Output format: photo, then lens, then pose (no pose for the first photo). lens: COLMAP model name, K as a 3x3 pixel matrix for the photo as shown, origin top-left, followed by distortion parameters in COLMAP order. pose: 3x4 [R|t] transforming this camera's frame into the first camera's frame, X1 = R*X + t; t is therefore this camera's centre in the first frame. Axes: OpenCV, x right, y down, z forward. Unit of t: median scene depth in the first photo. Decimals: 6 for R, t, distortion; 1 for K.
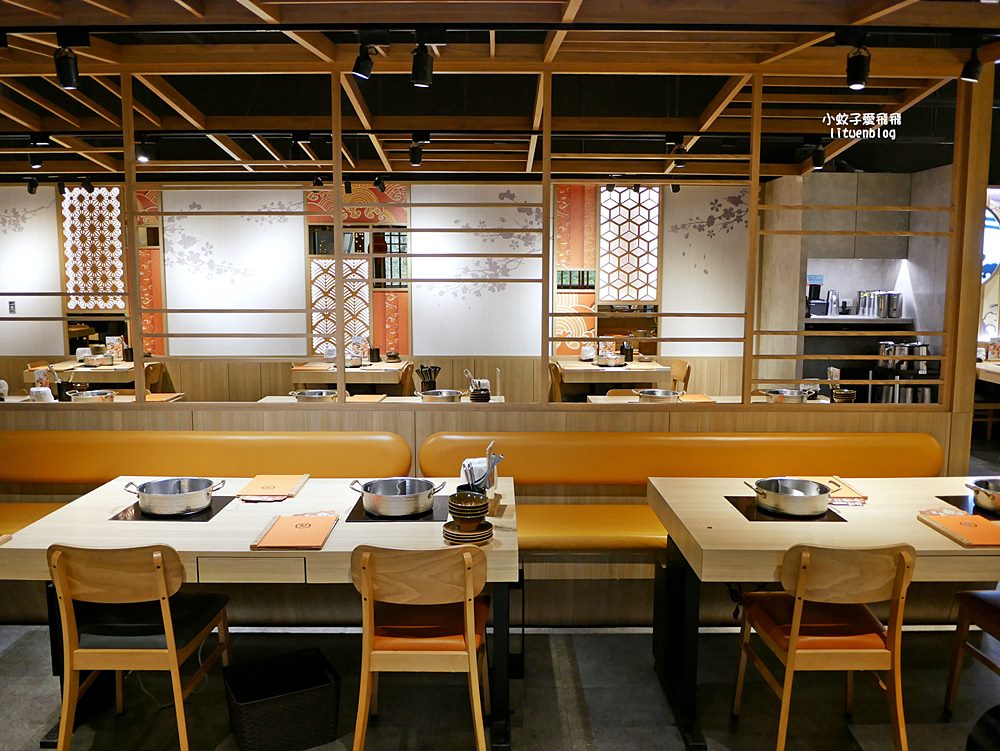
lens RADIAL K [[835.4, 0, 500.0], [0, 835.4, 375.5], [0, 0, 1]] dist [-0.042895, -0.001113]
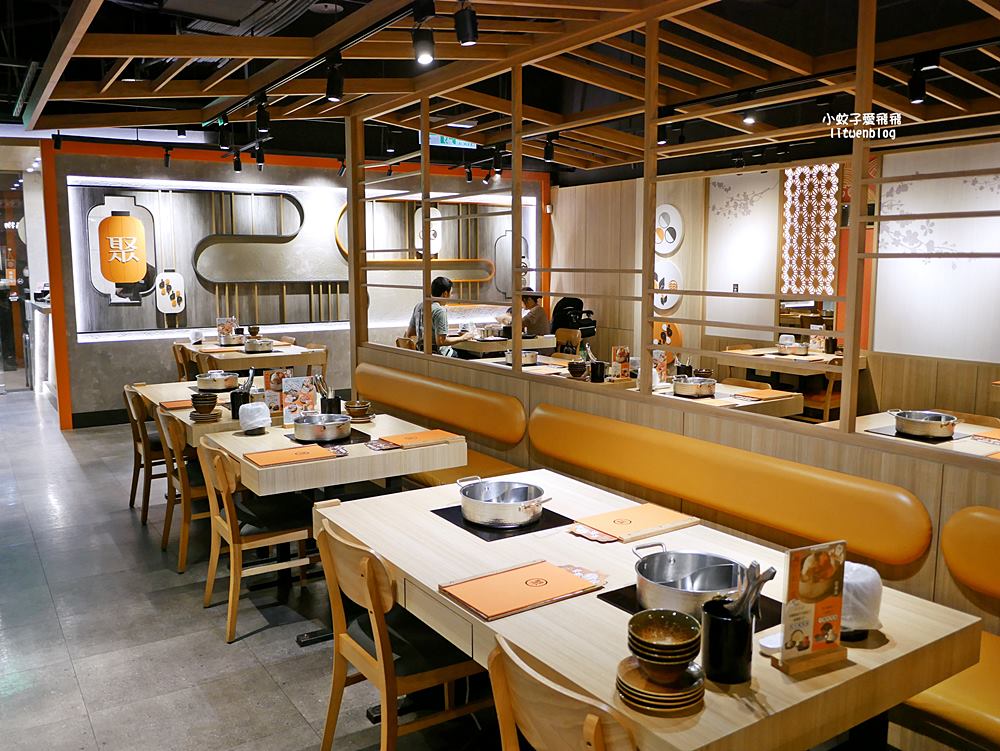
lens RADIAL K [[835.4, 0, 500.0], [0, 835.4, 375.5], [0, 0, 1]] dist [-0.042895, -0.001113]
pose [[0.544624, 0.110411, -0.831381, 0.117797], [-0.101546, 0.992685, 0.065312, -0.015716], [0.832510, 0.048852, 0.551851, 0.197889]]
